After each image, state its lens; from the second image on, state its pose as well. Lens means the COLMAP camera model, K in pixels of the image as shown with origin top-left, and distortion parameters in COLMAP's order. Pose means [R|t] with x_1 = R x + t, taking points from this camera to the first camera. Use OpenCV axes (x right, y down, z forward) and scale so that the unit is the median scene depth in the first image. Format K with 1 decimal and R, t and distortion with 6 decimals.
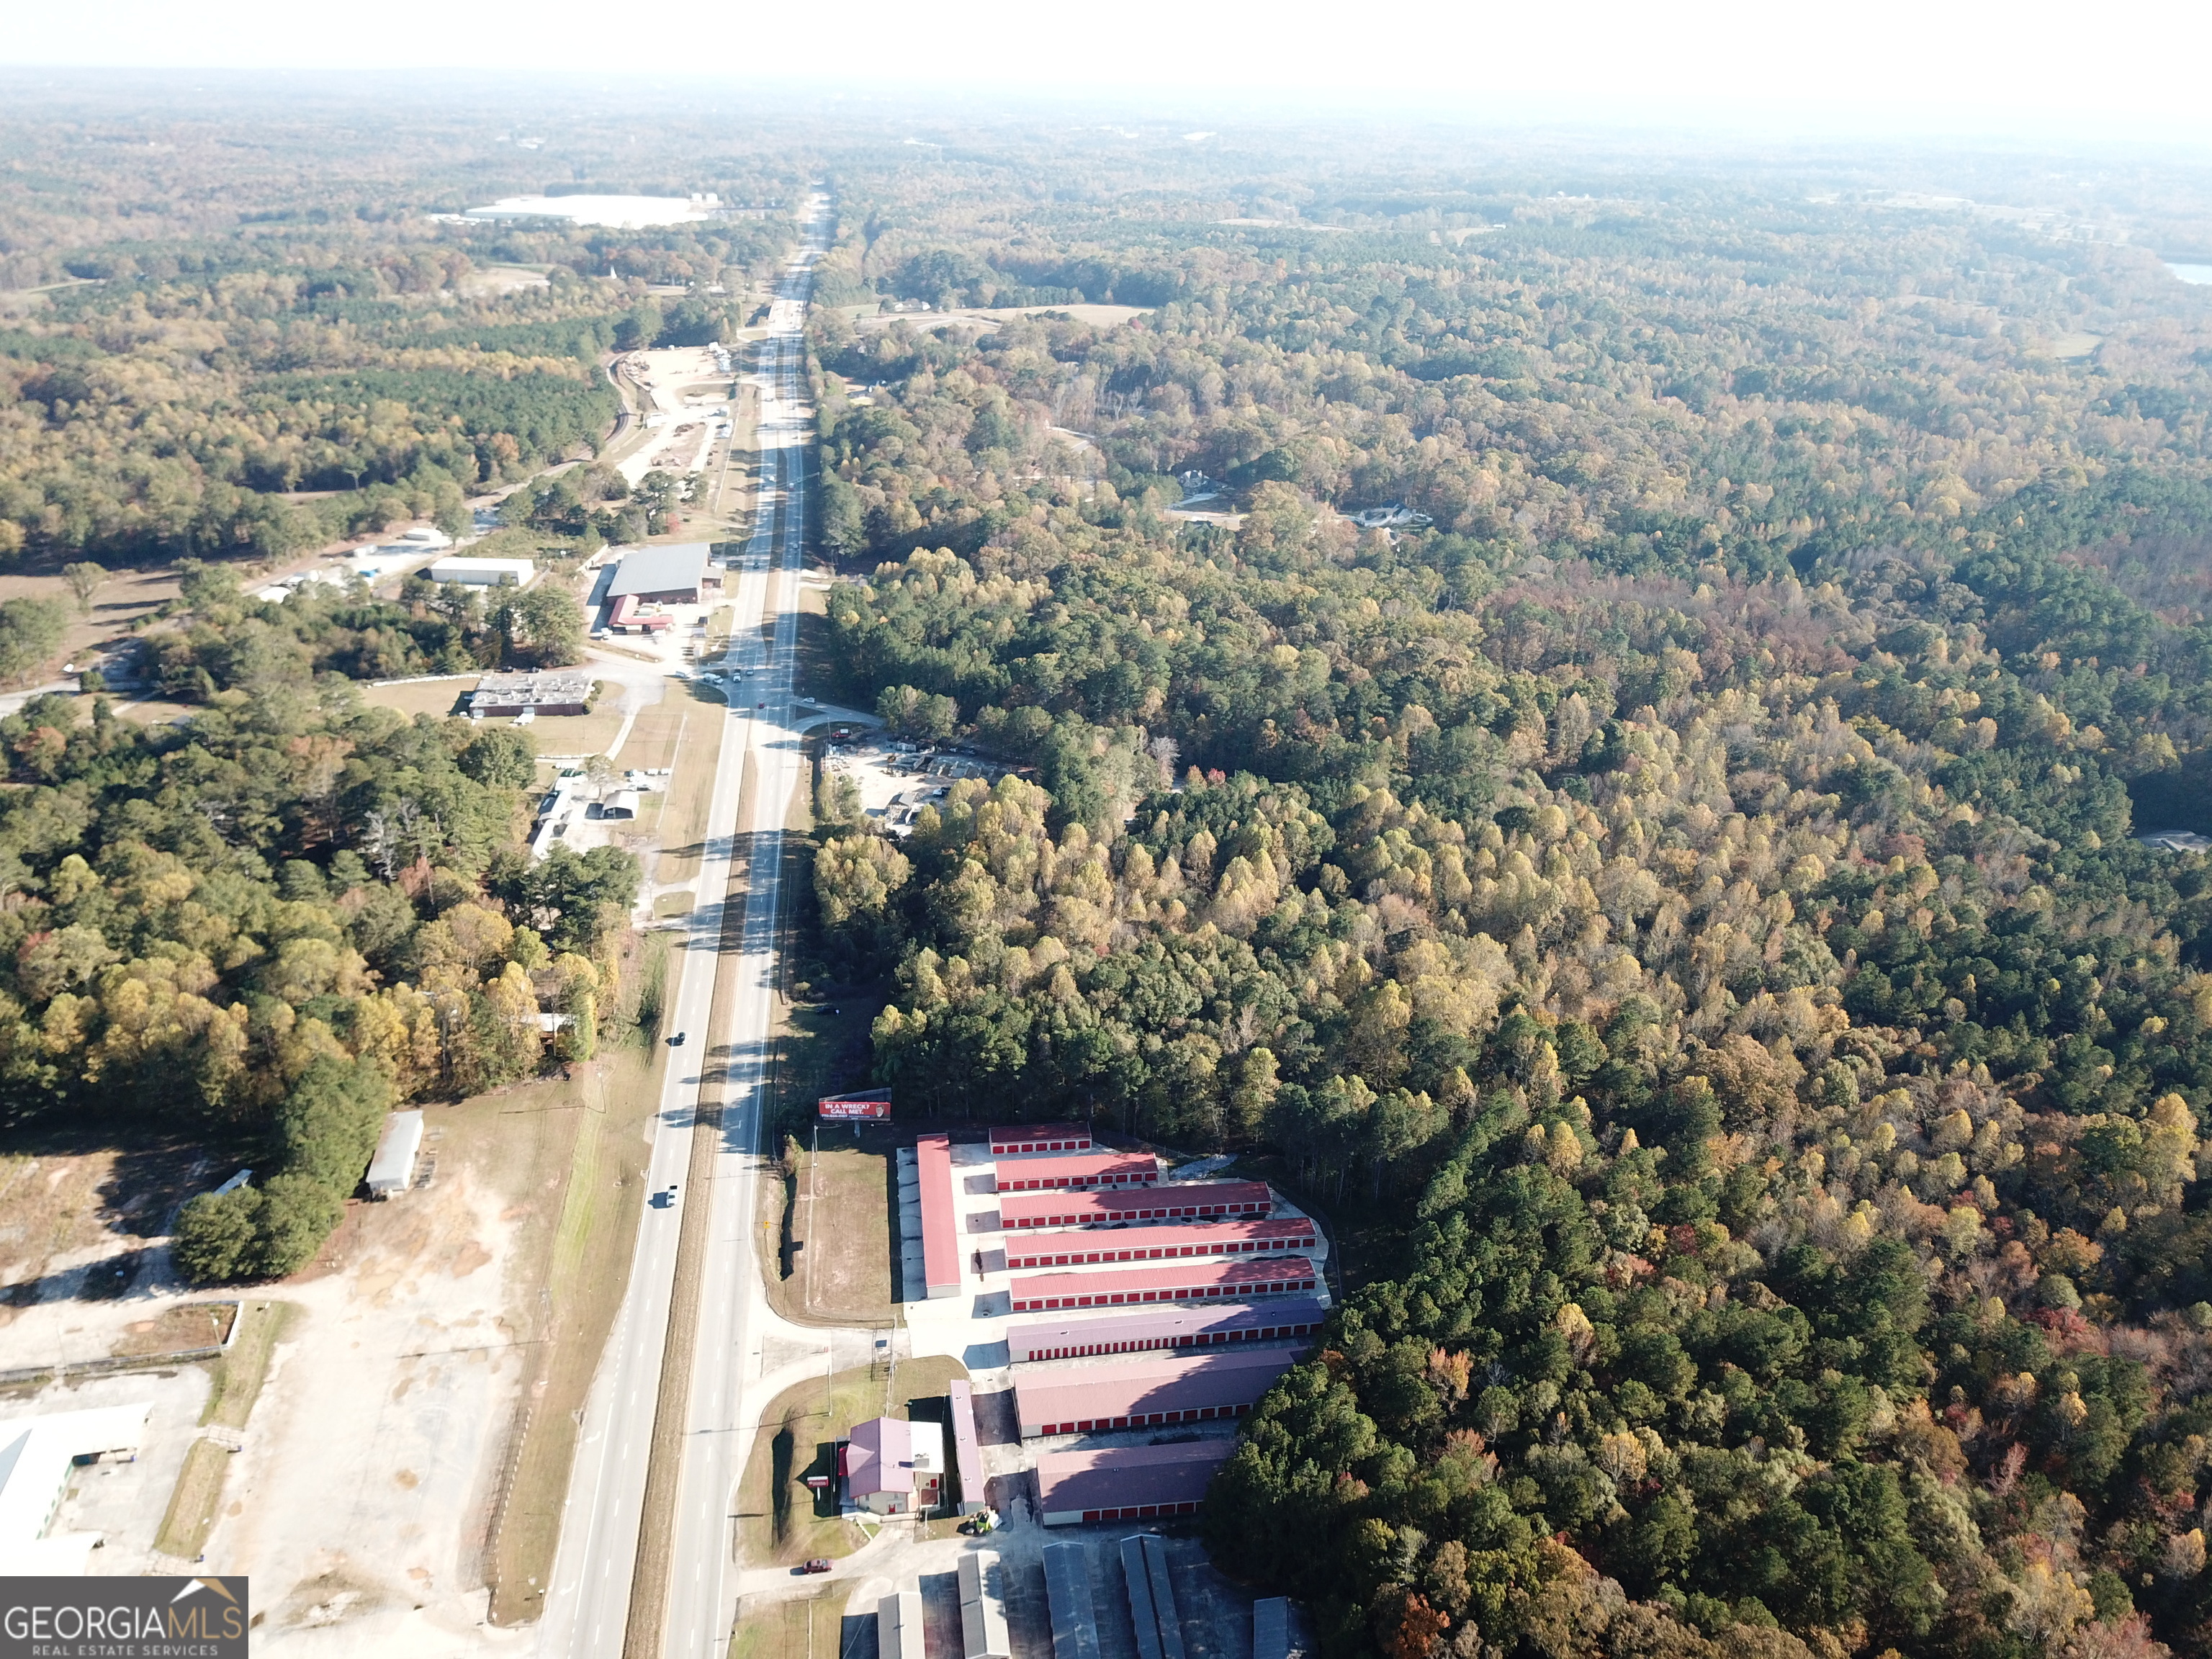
lens RADIAL K [[1718.0, 0, 1084.4], [0, 1718.0, 793.1], [0, 0, 1]] dist [0.003052, -0.004064]
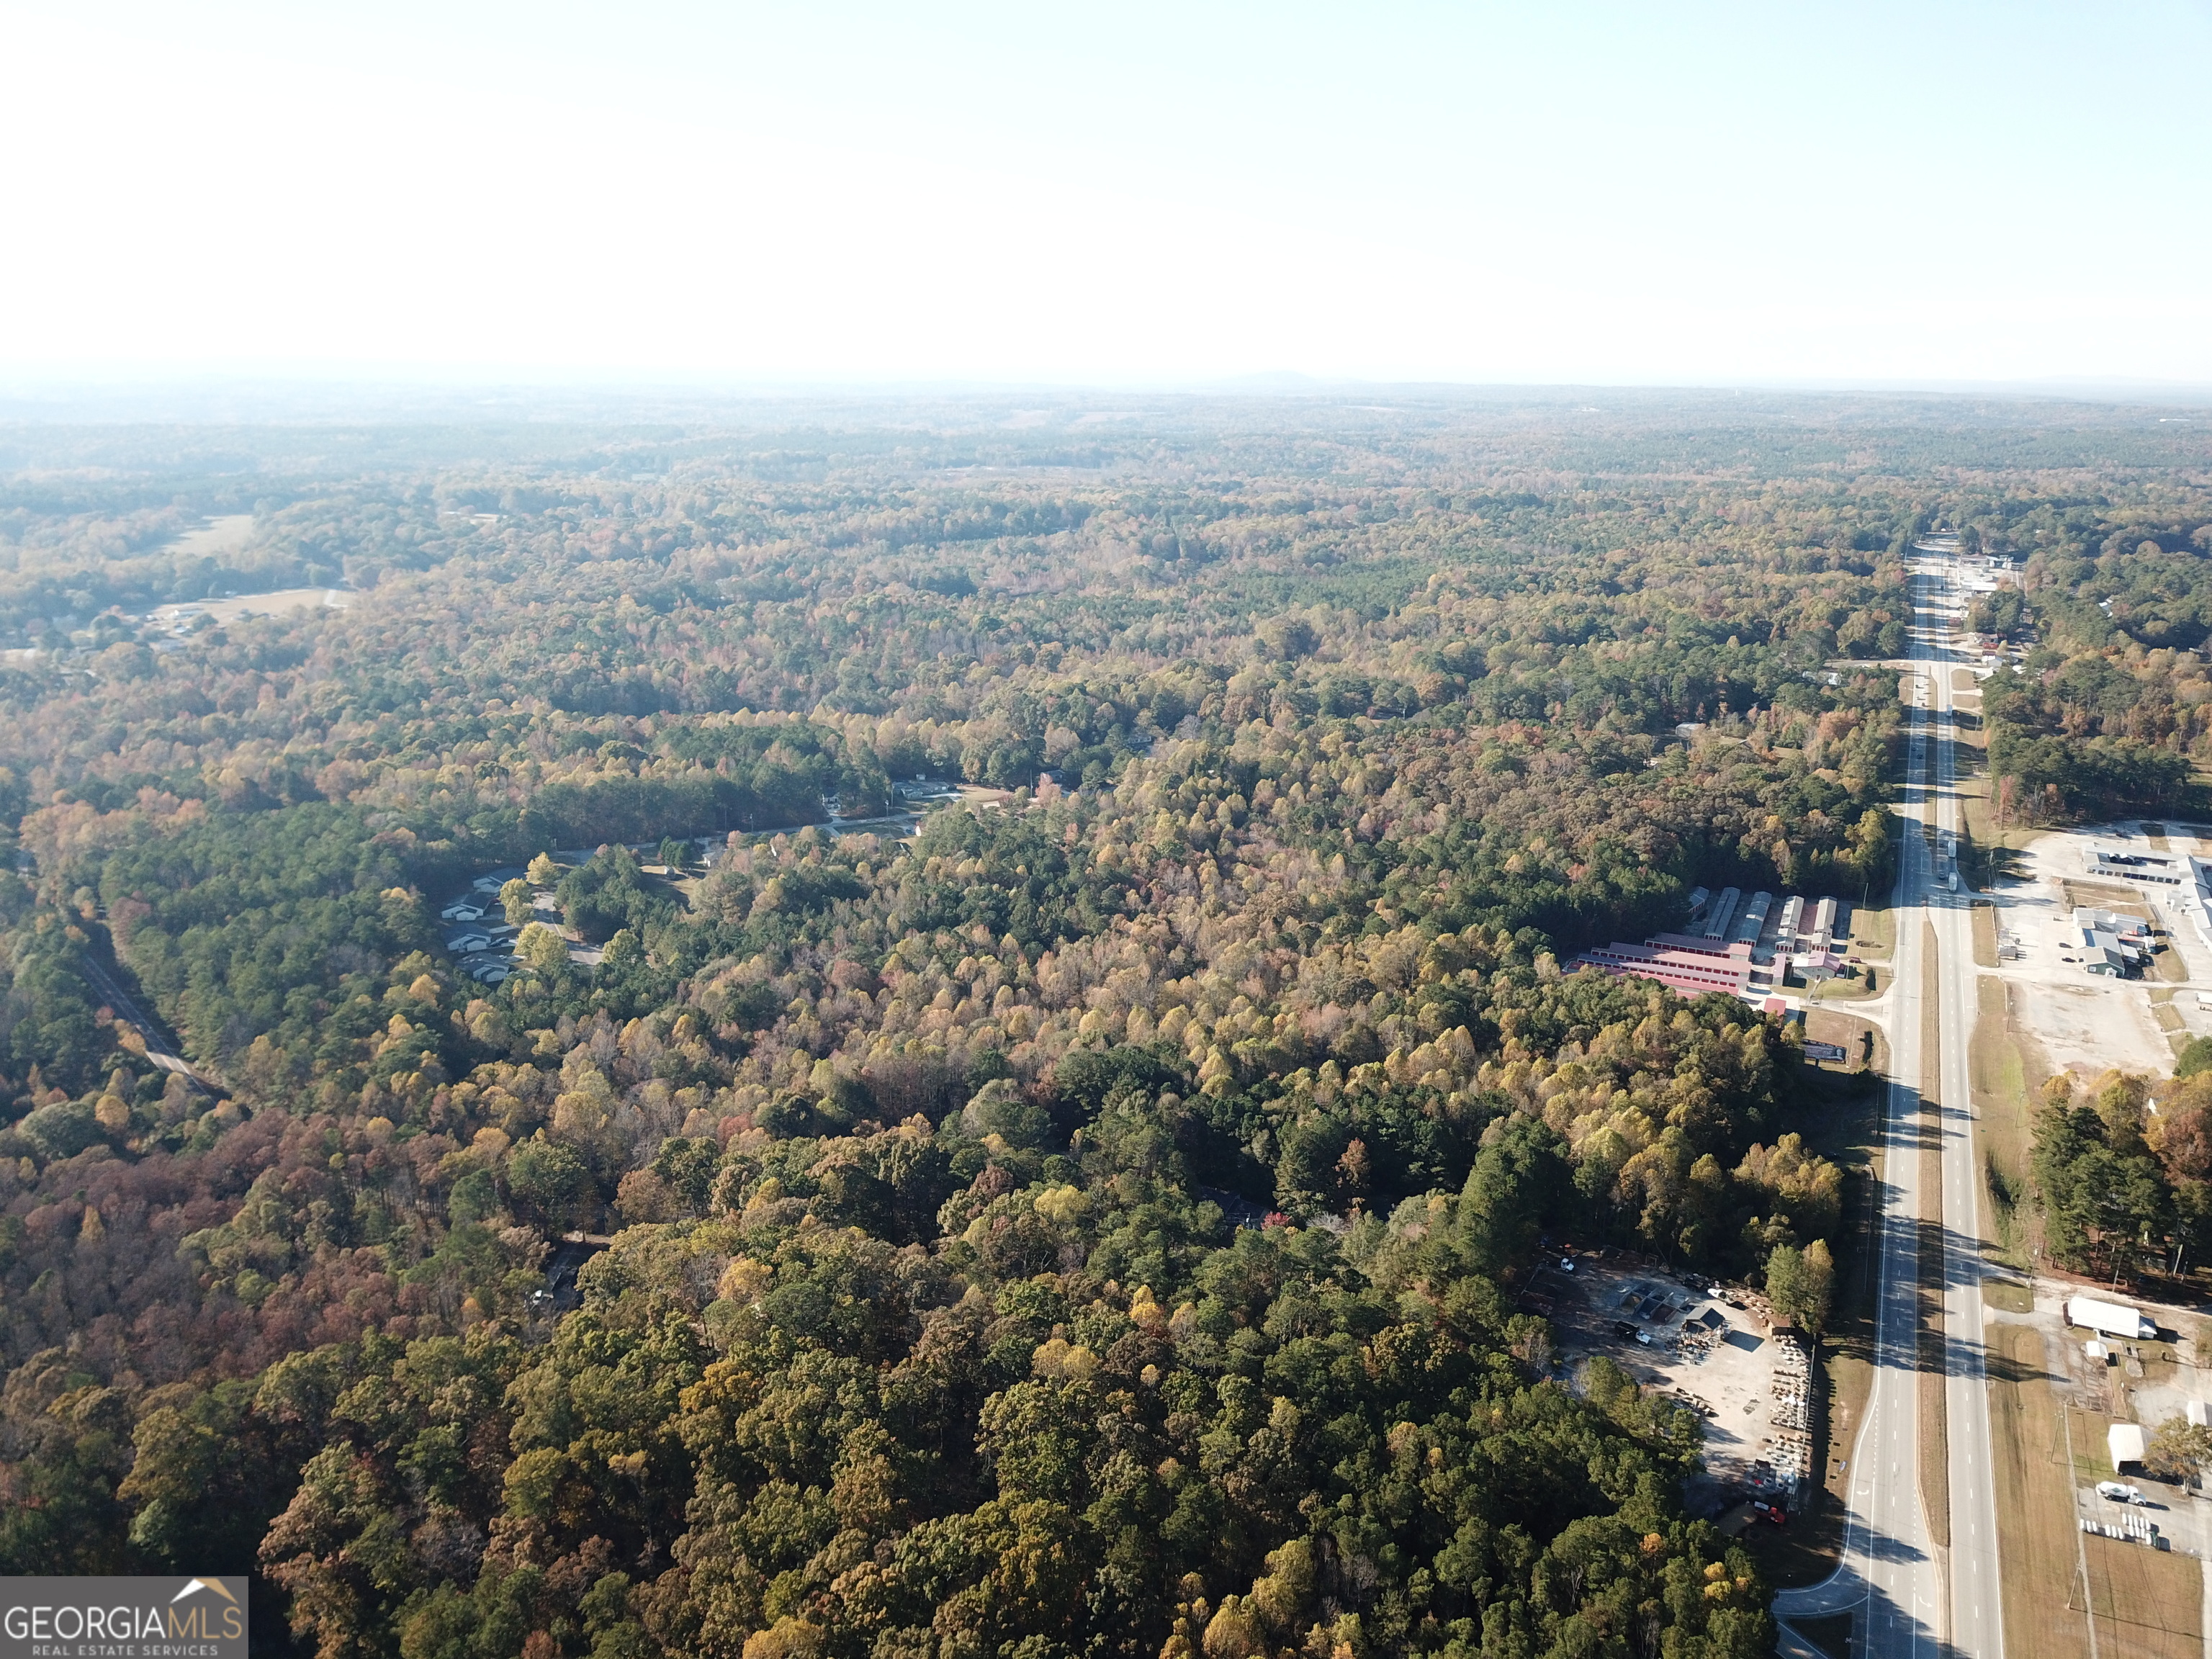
lens RADIAL K [[1691.1, 0, 1106.0], [0, 1691.1, 829.5], [0, 0, 1]] dist [0.012405, -0.003657]
pose [[-0.843043, -0.172478, 0.509440, -0.343873], [0.182160, 0.799645, 0.572176, -0.954668], [-0.506059, 0.575169, -0.642717, 2.259903]]
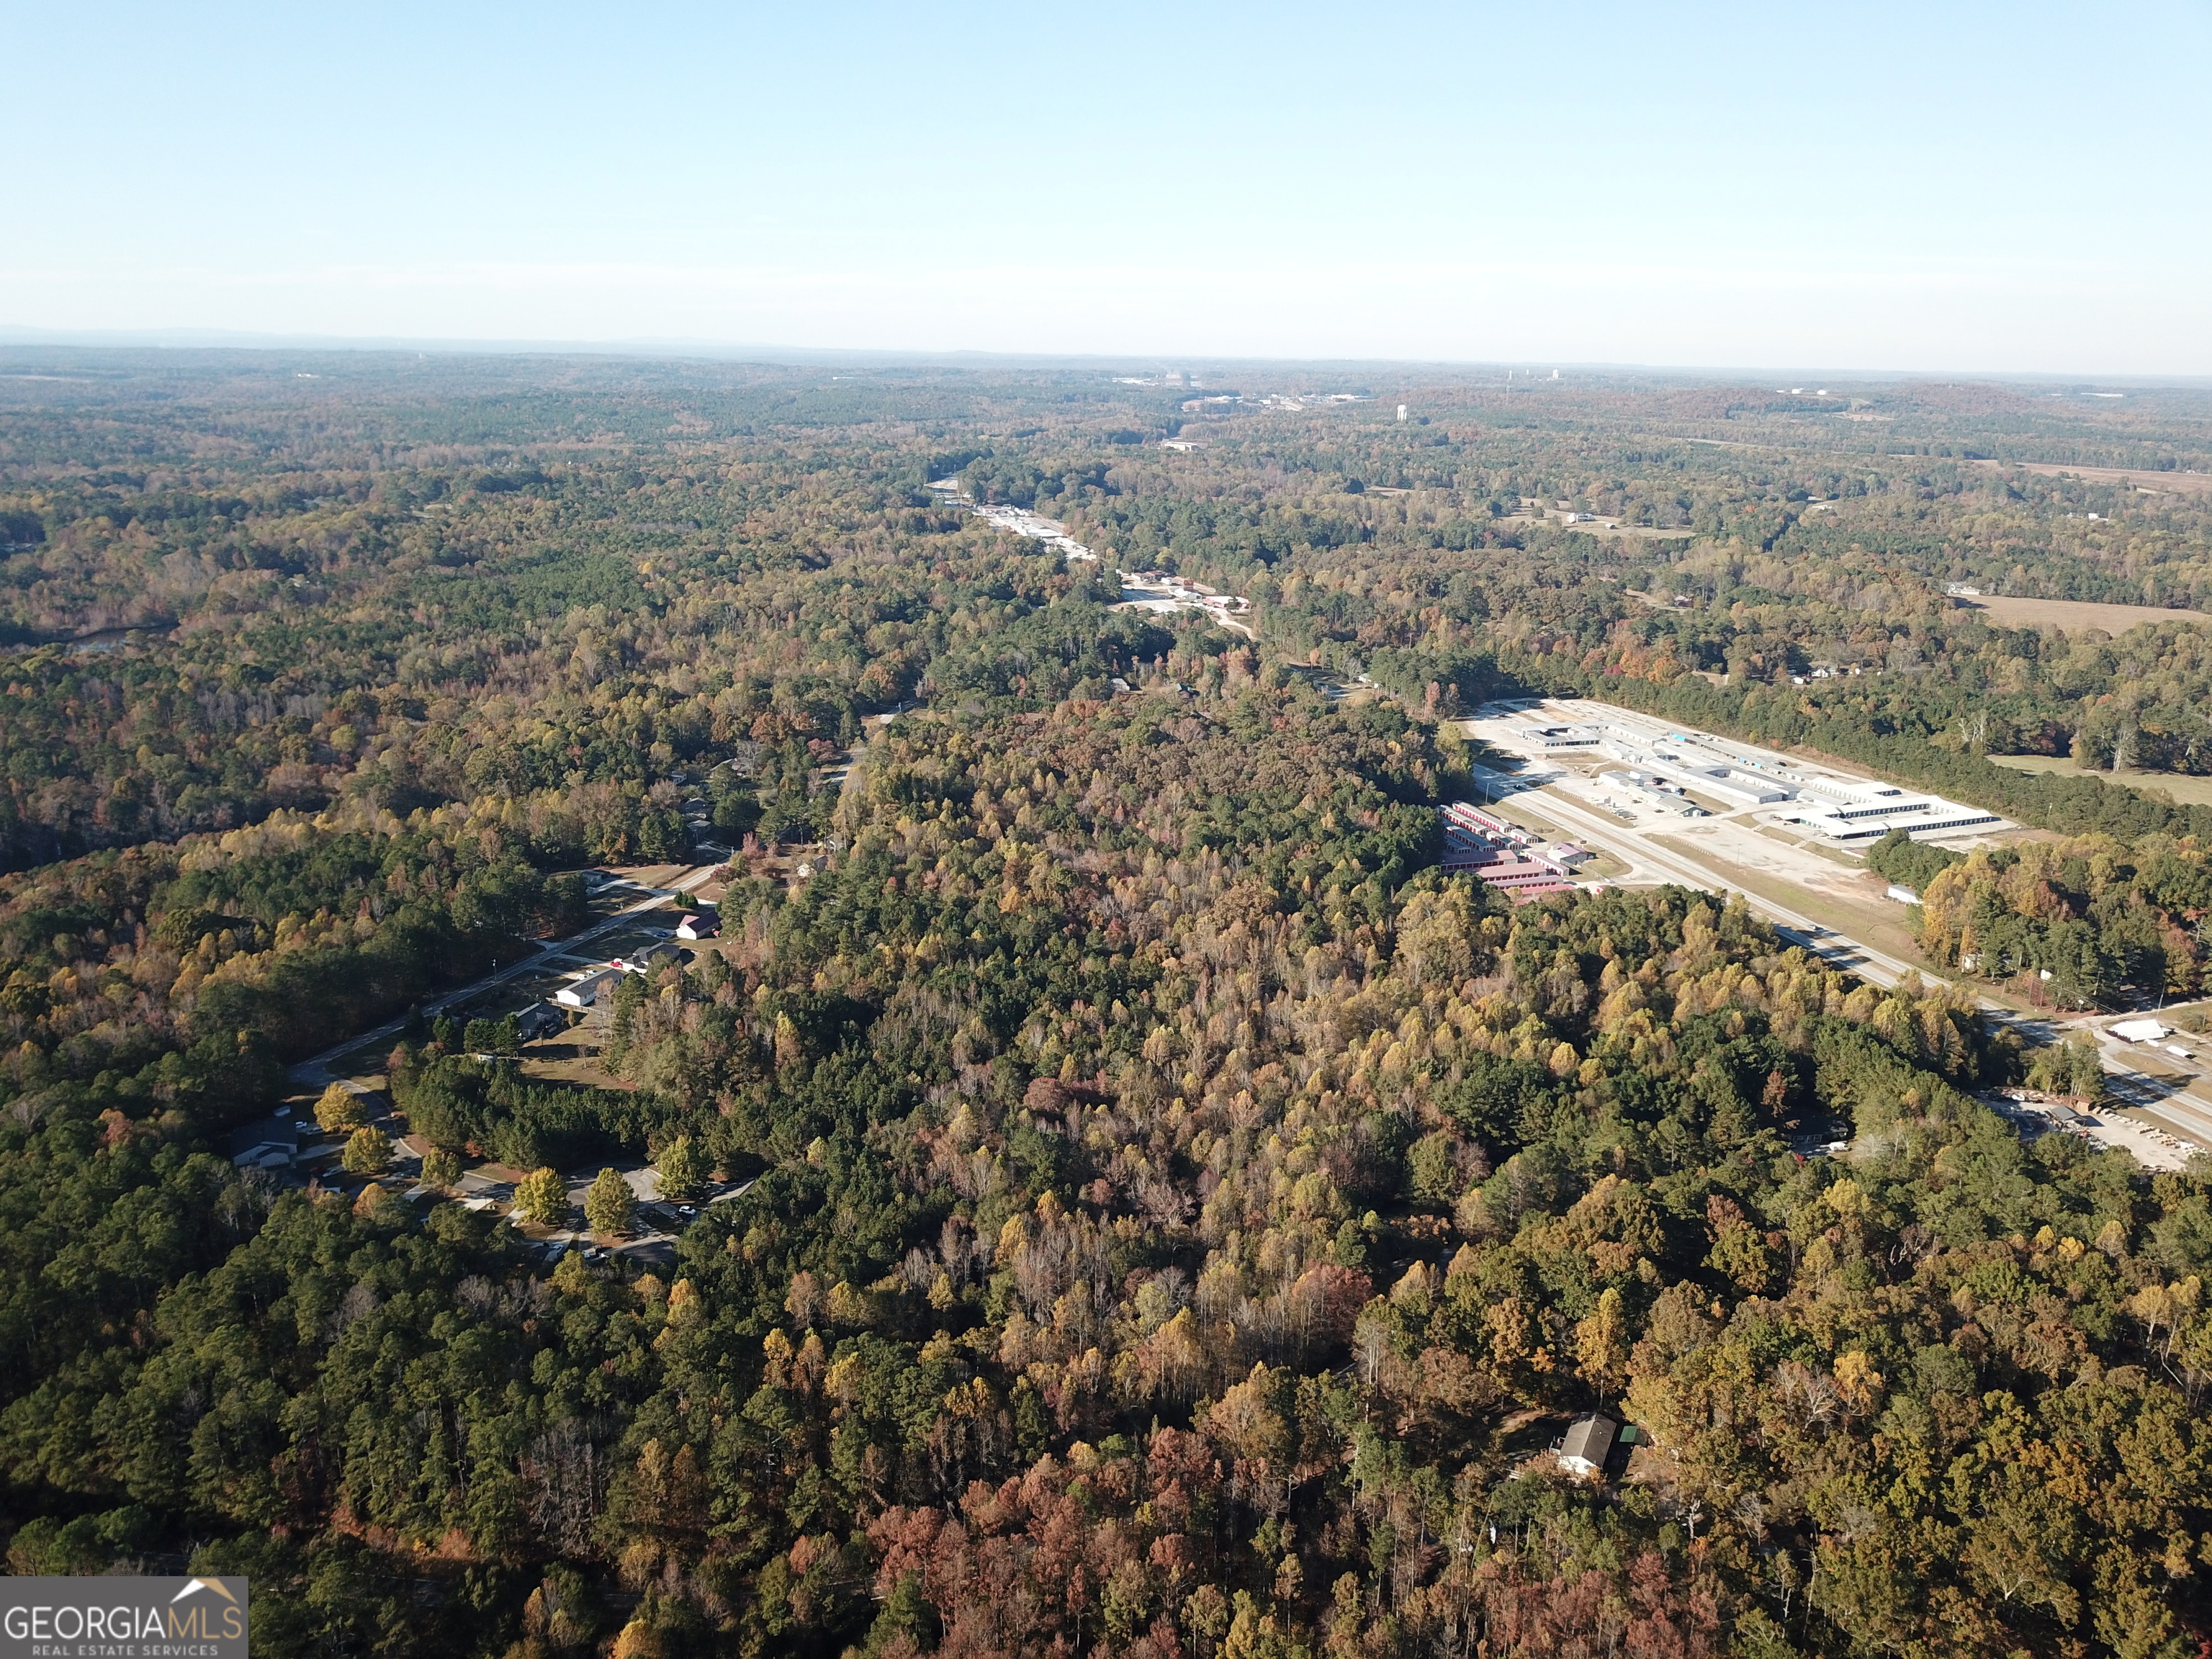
lens RADIAL K [[1688.6, 0, 1106.0], [0, 1688.6, 829.5], [0, 0, 1]] dist [-0.001983, 0.000730]
pose [[-0.979988, 0.020100, -0.198039, 0.899145], [-0.108945, 0.778496, 0.618122, -0.959755], [0.166597, 0.627328, -0.760727, 2.320163]]
